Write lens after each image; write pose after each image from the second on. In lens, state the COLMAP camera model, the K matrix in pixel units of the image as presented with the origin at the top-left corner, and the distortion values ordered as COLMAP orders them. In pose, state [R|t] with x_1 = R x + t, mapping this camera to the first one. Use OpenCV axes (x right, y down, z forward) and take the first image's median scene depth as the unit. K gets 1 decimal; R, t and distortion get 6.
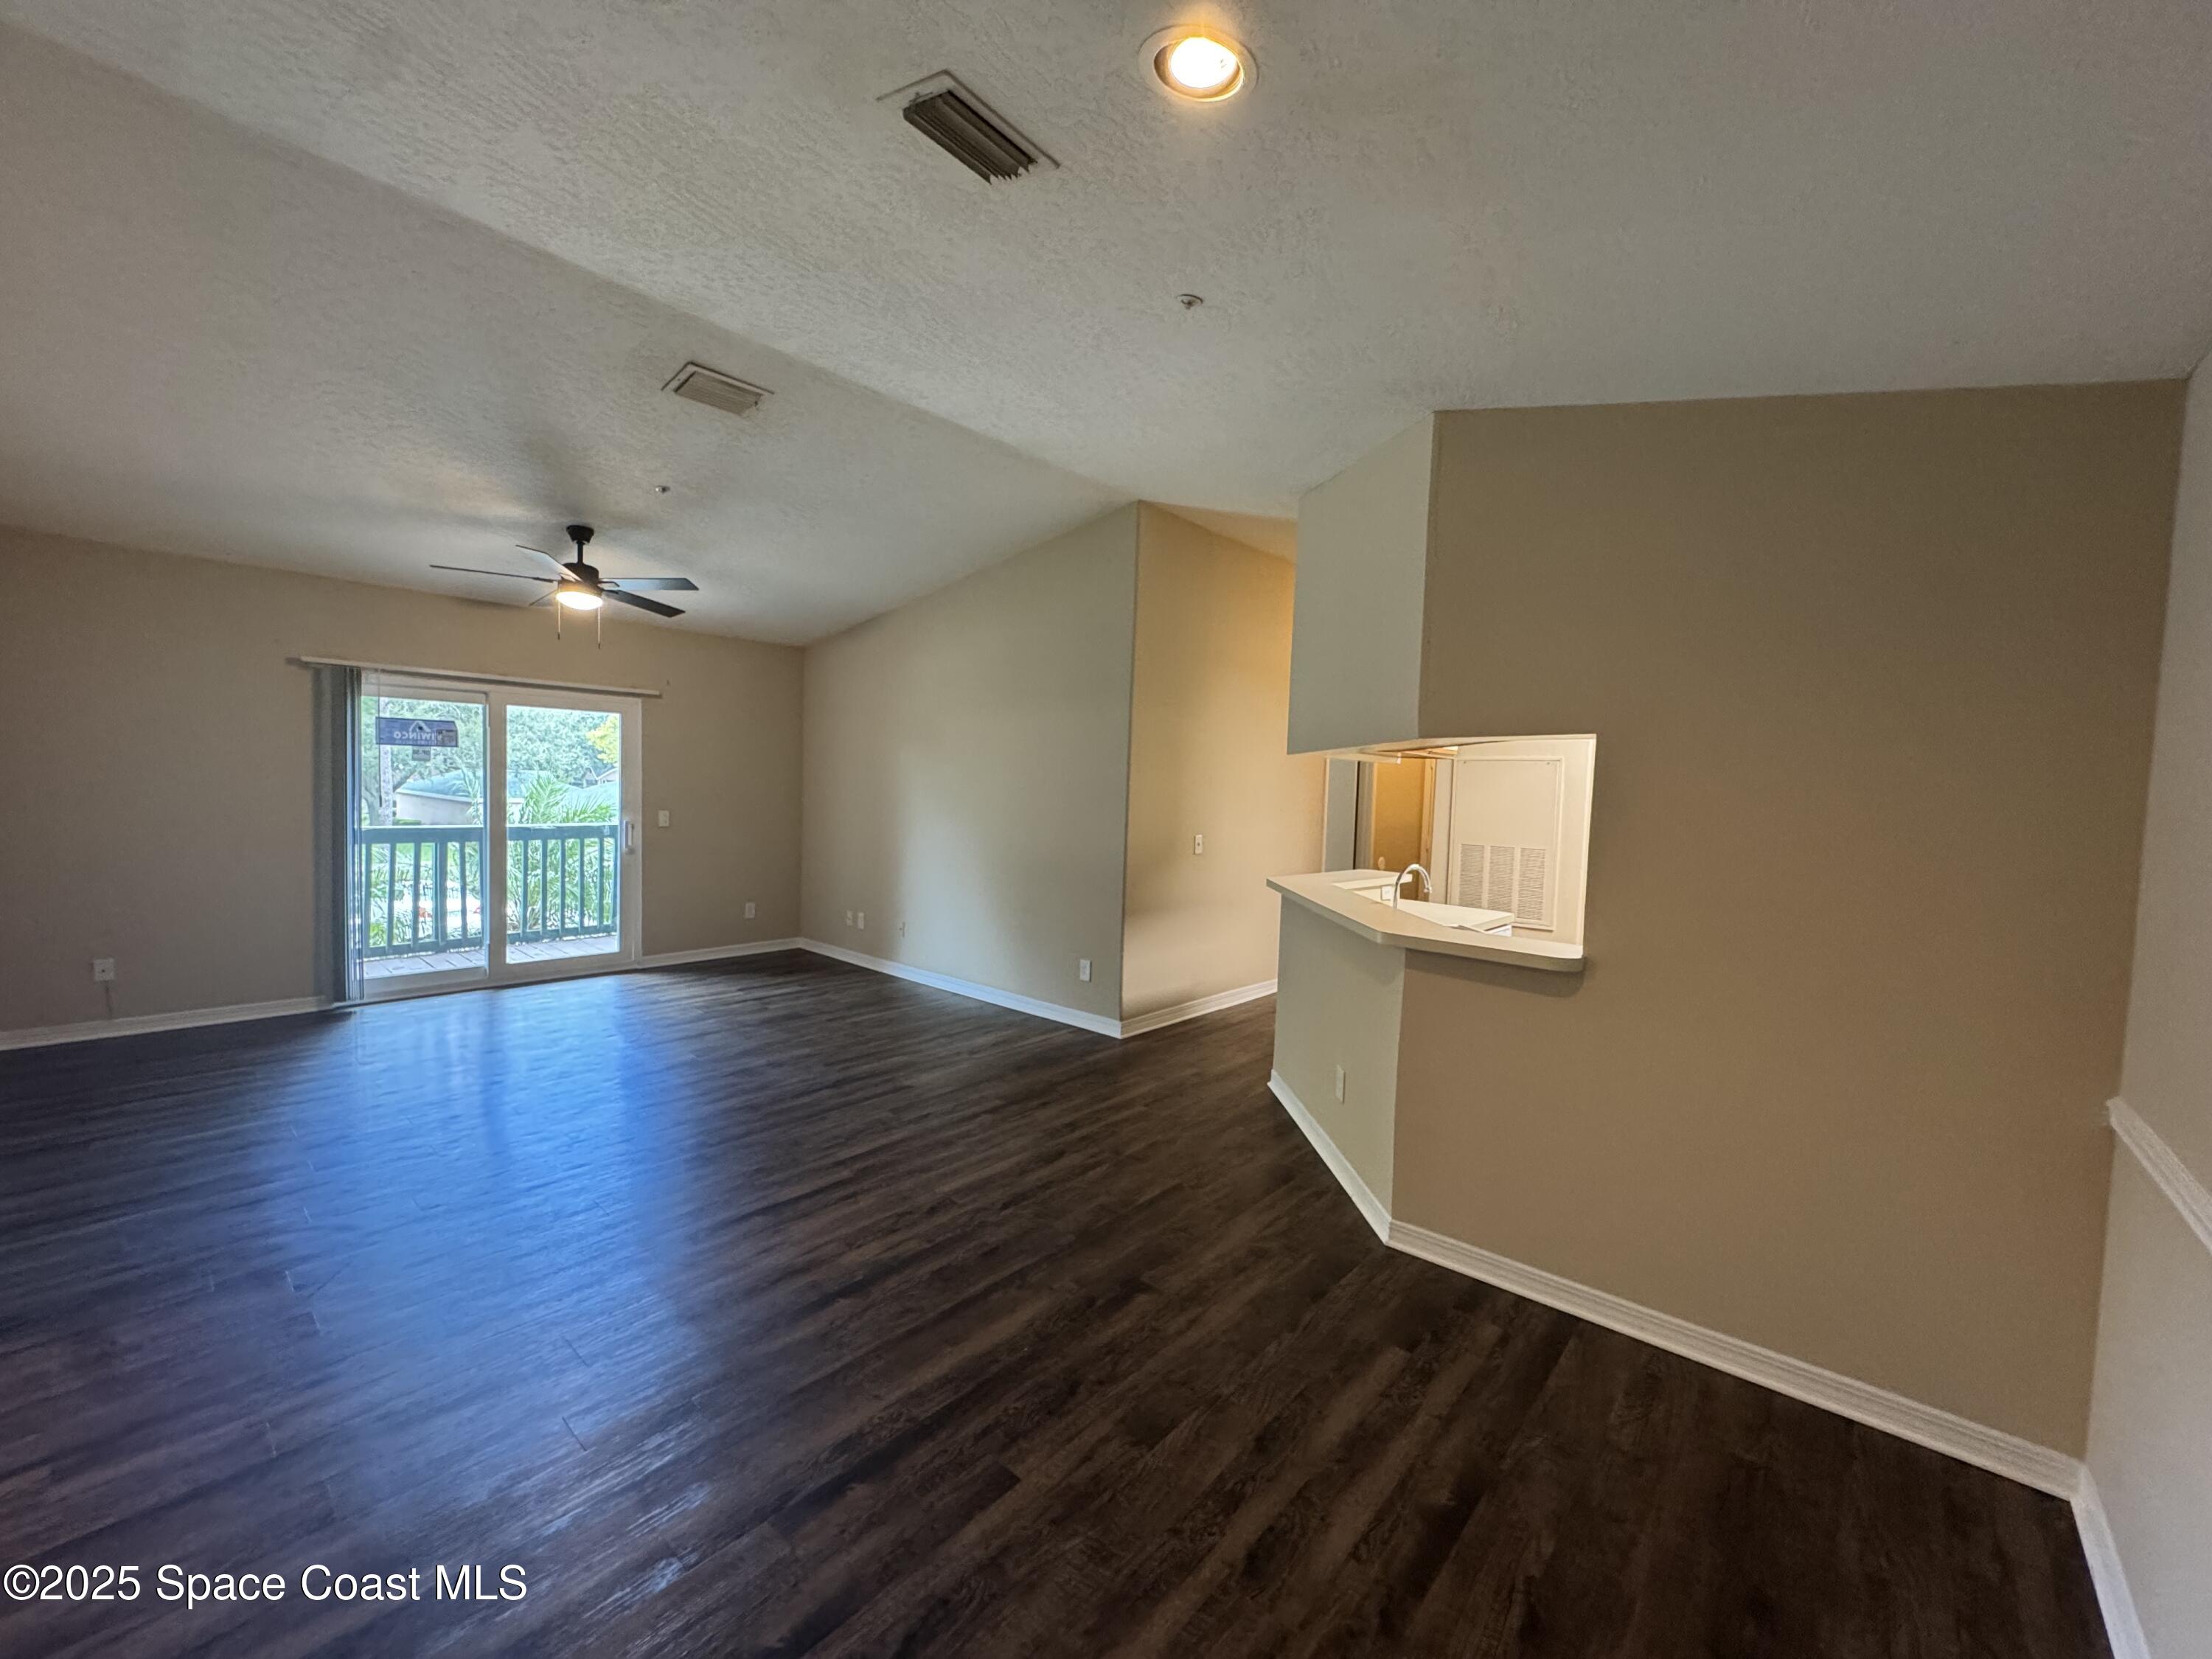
lens RADIAL K [[883.3, 0, 1093.5], [0, 883.3, 823.5], [0, 0, 1]] dist [-0.003329, 0.000394]
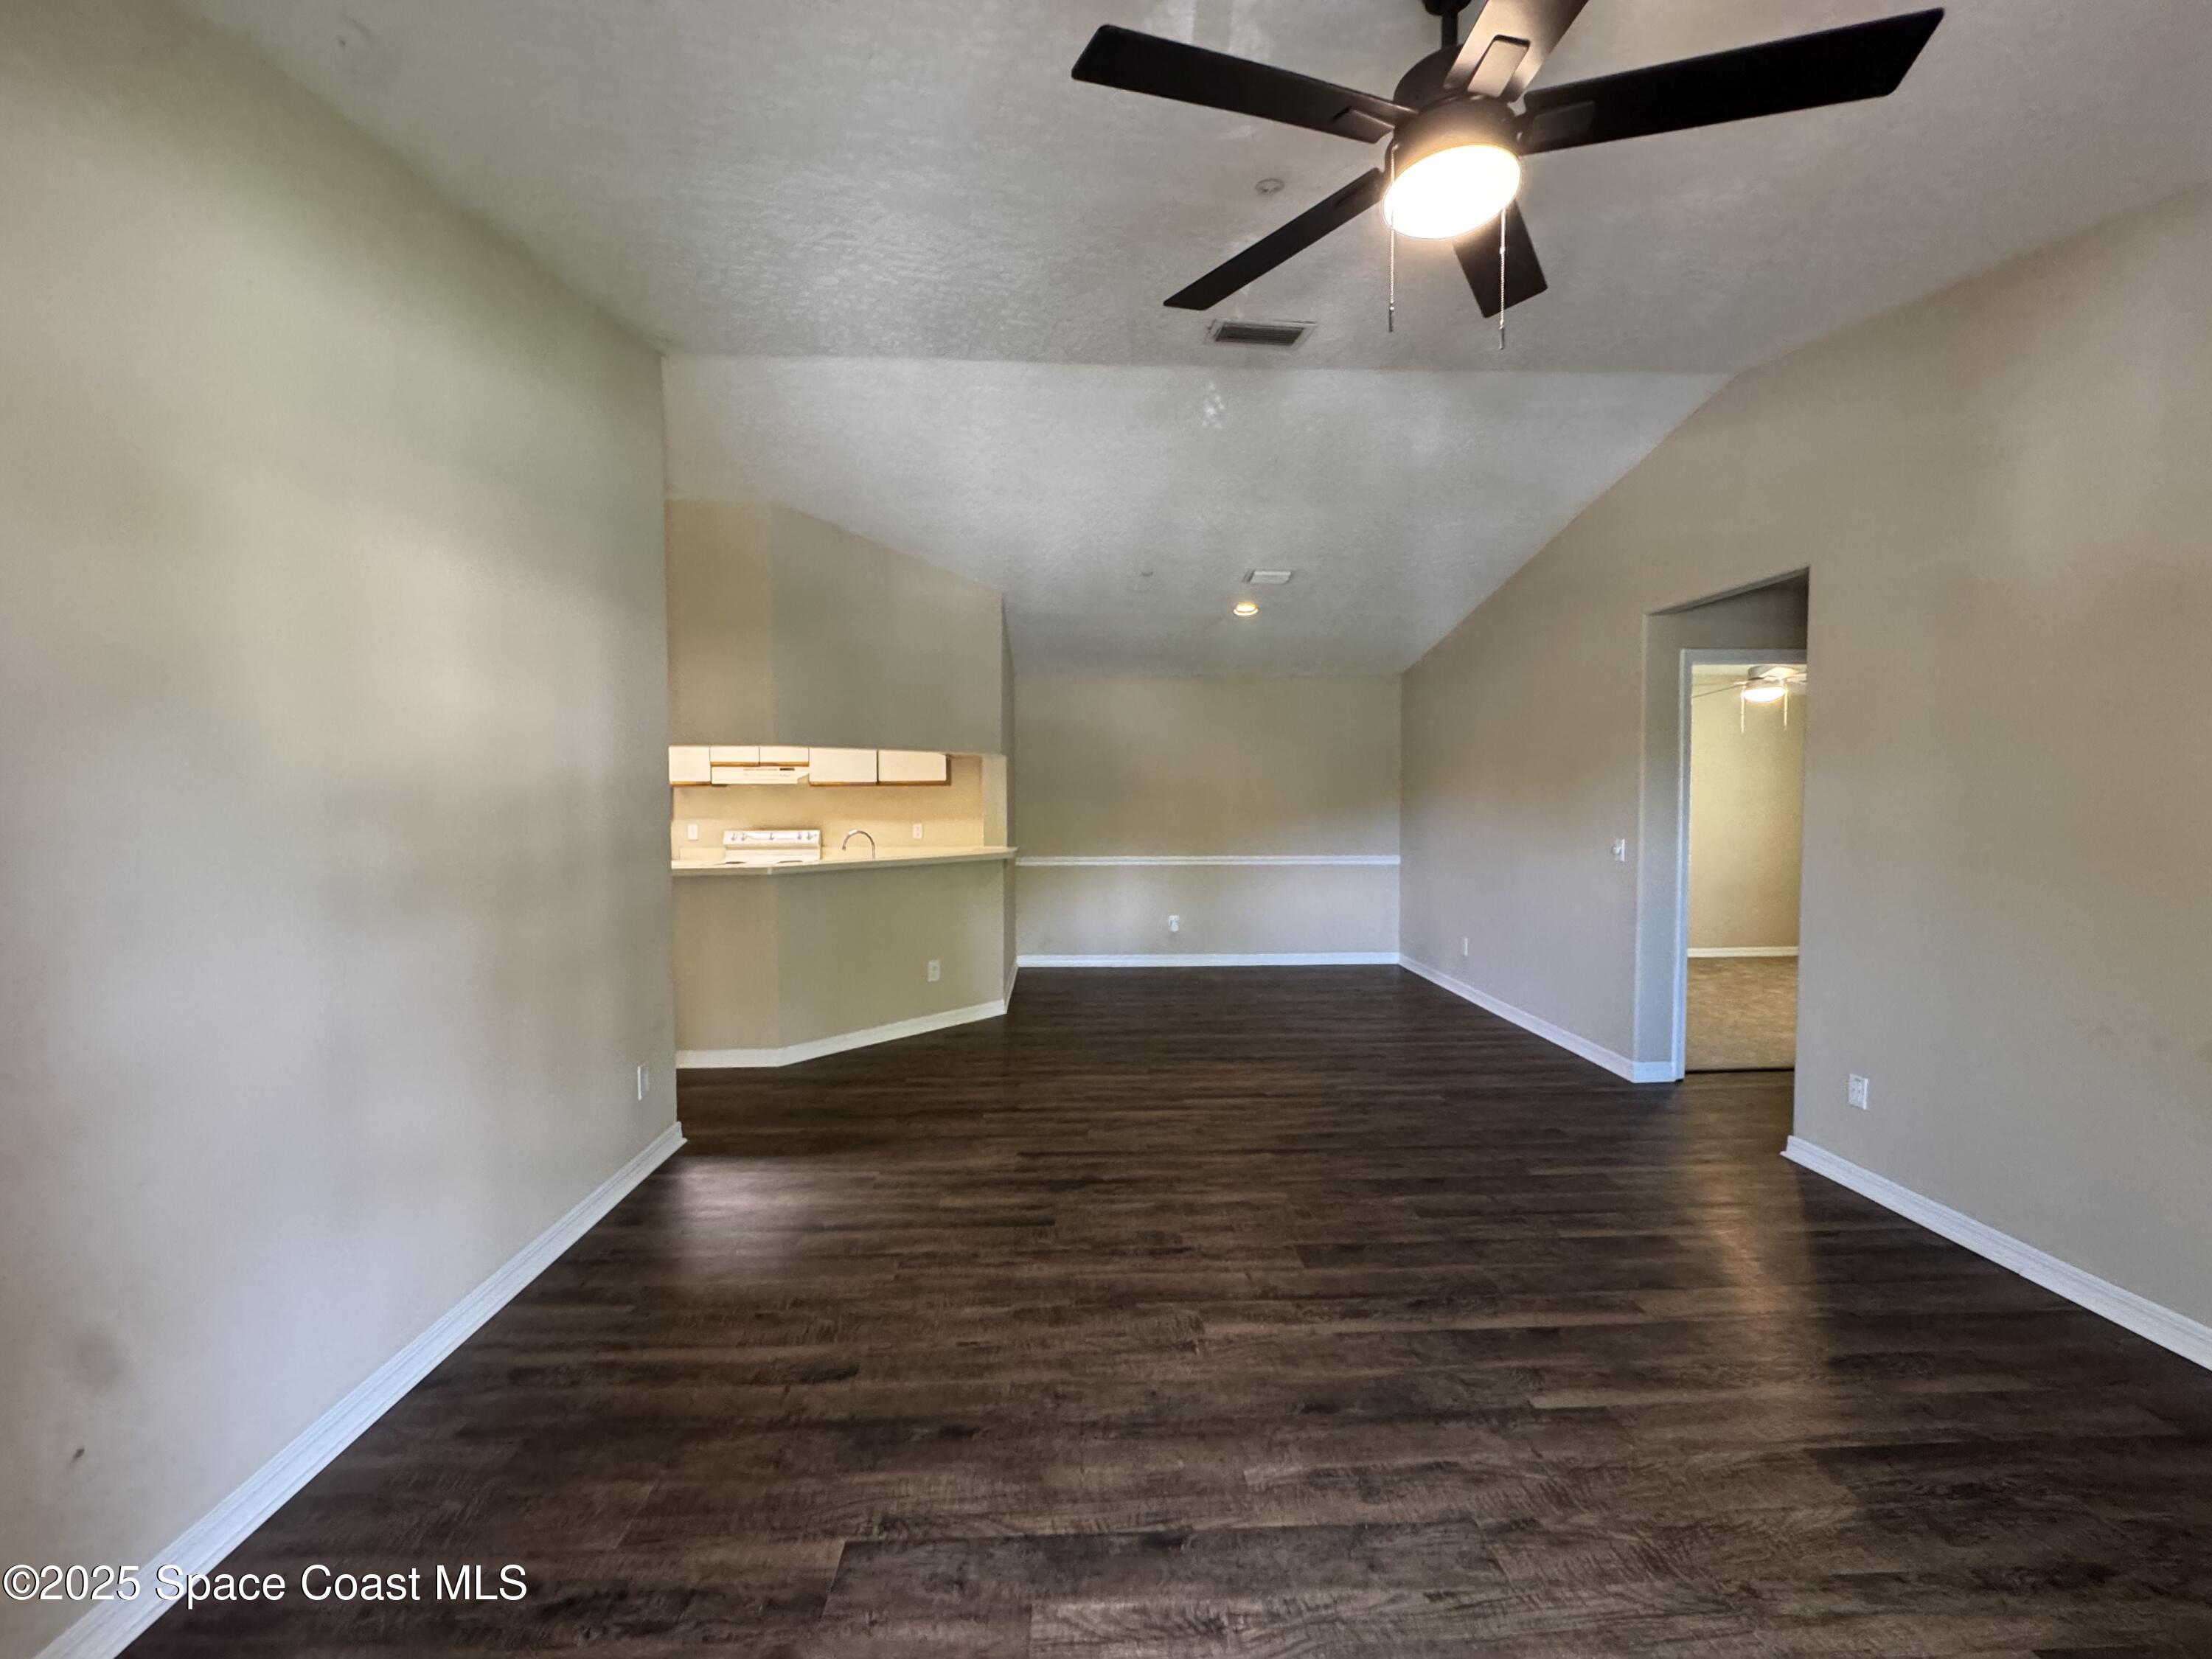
lens RADIAL K [[883.3, 0, 1103.8], [0, 883.3, 821.8], [0, 0, 1]] dist [-0.003329, 0.000394]
pose [[-0.693983, -0.050063, 0.718249, -0.857276], [0.012369, 0.996603, 0.081416, -0.072342], [-0.719885, 0.065386, -0.691006, 1.545211]]
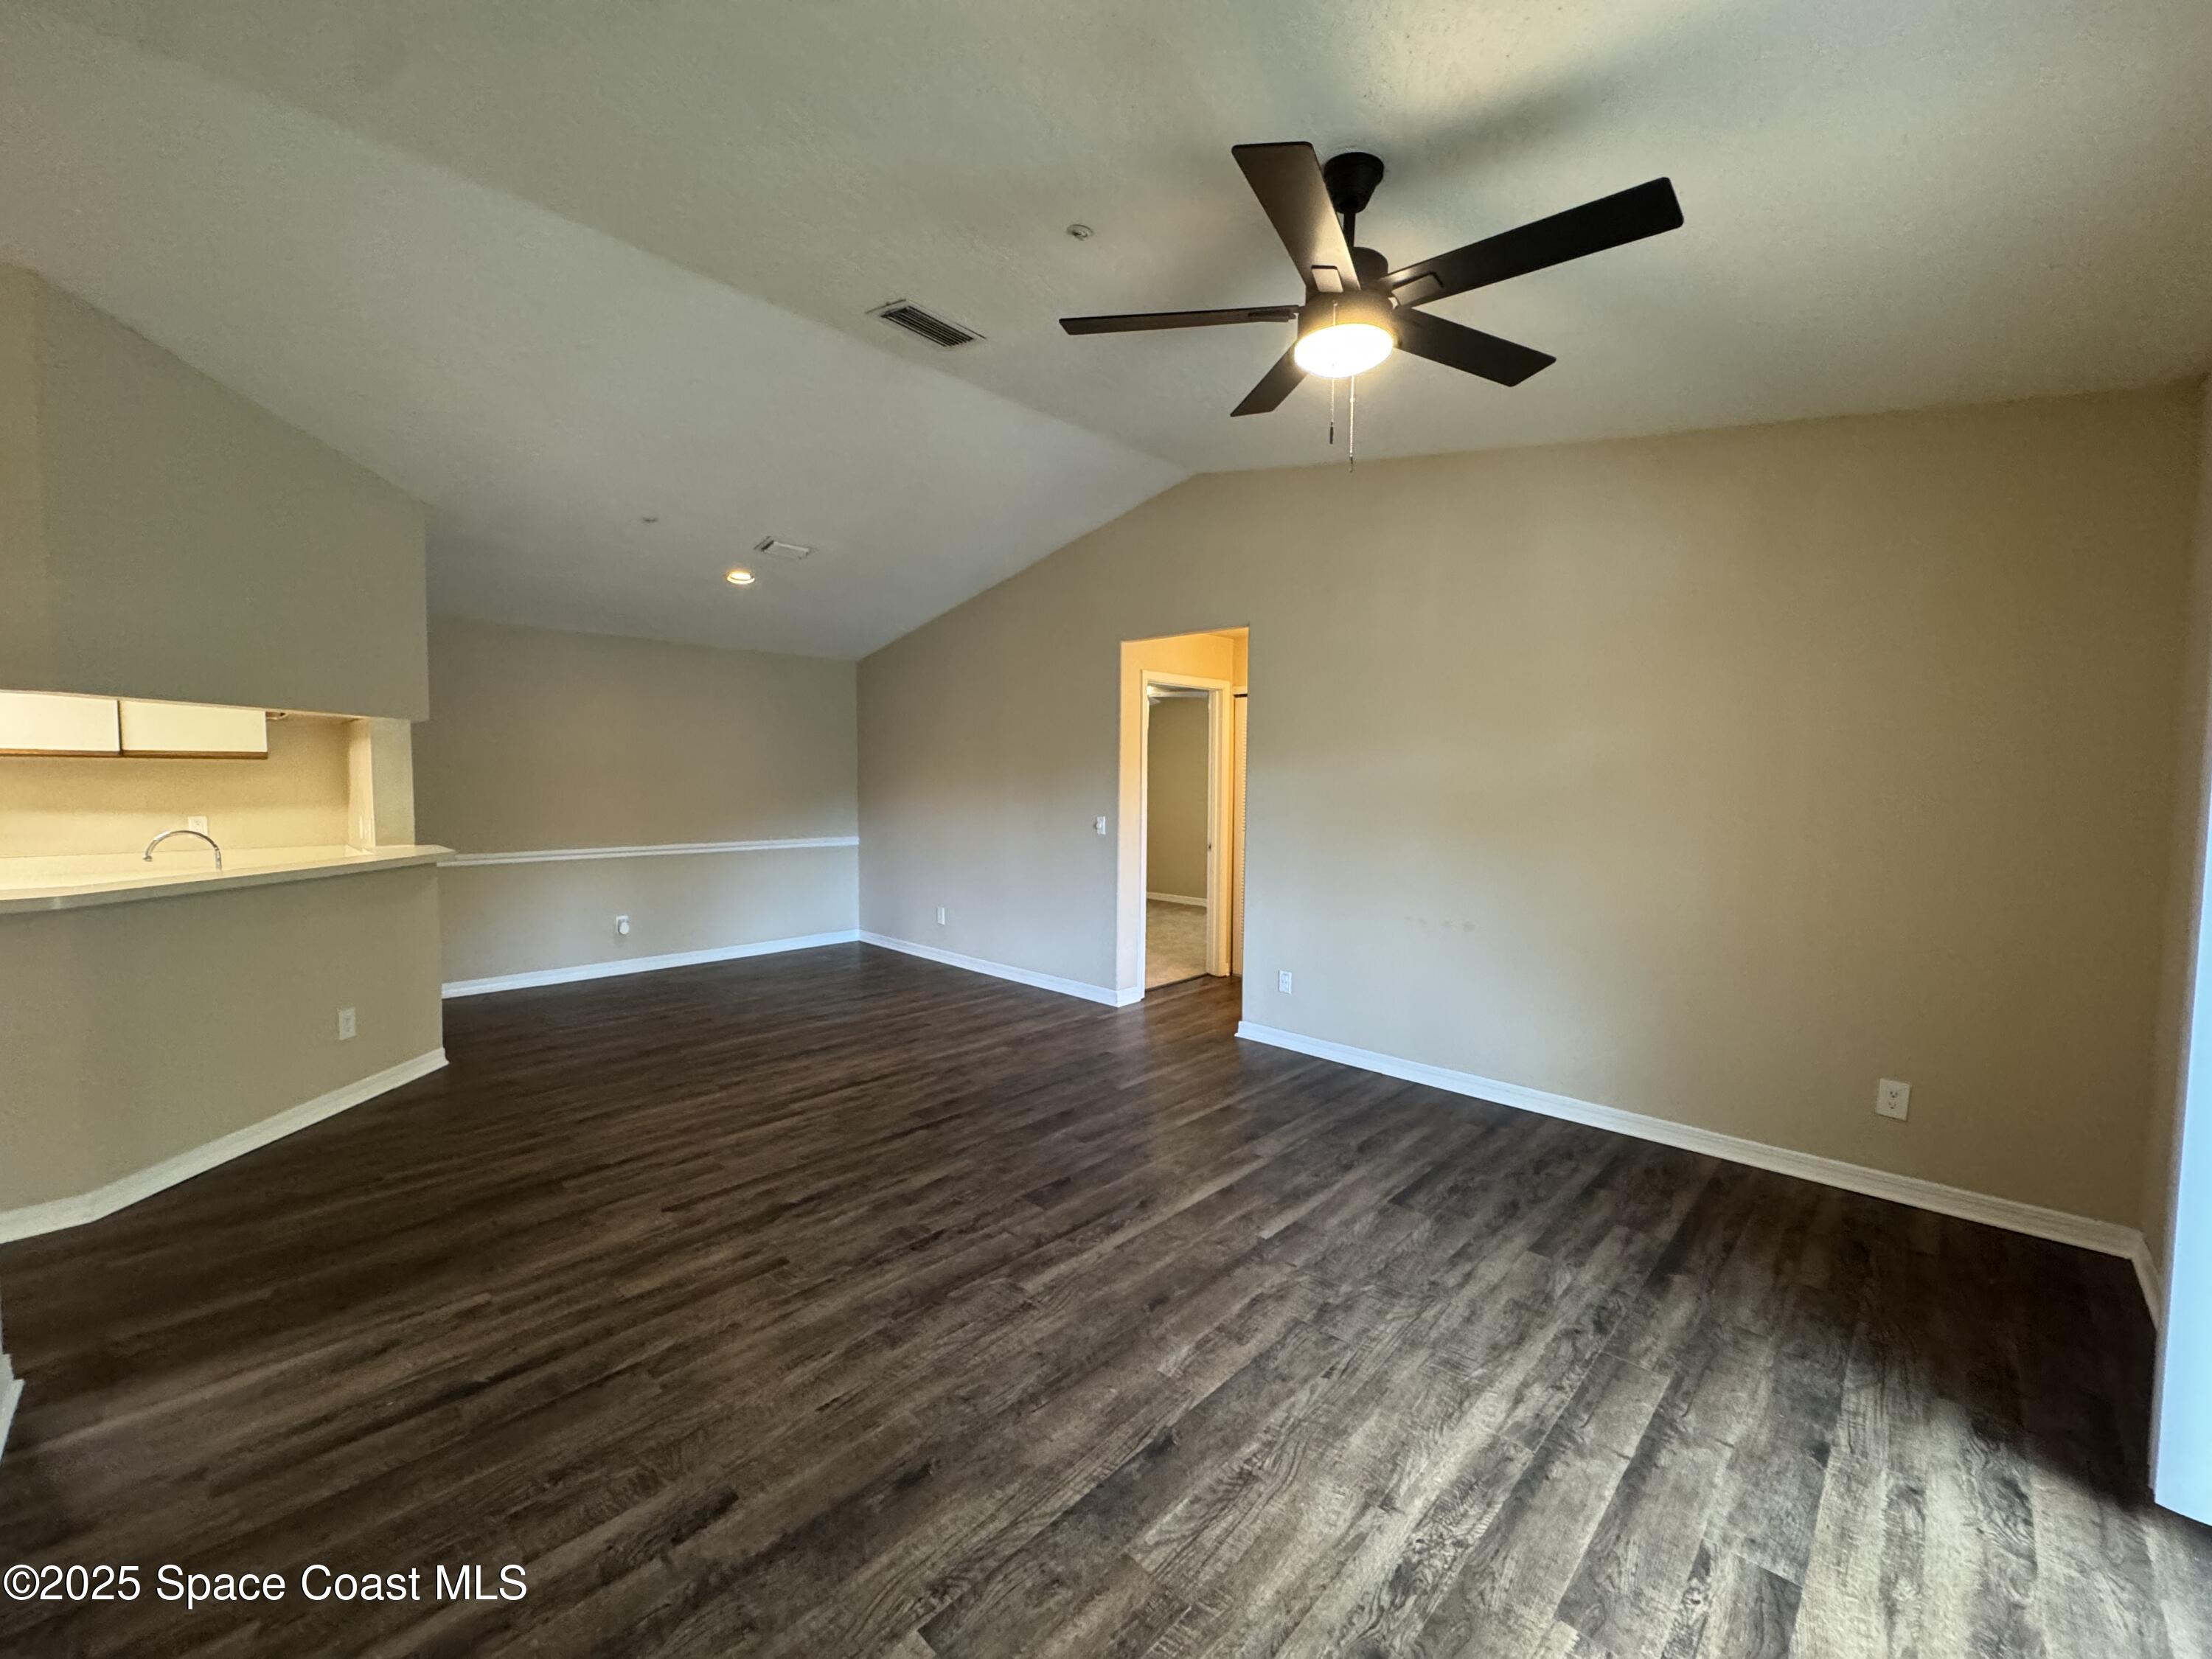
lens RADIAL K [[883.3, 0, 1102.1], [0, 883.3, 820.3], [0, 0, 1]] dist [-0.003329, 0.000394]
pose [[-0.998170, -0.041840, 0.043657, -0.578974], [-0.037562, 0.994808, 0.094581, -0.078427], [-0.047387, 0.092768, -0.994559, 1.696451]]
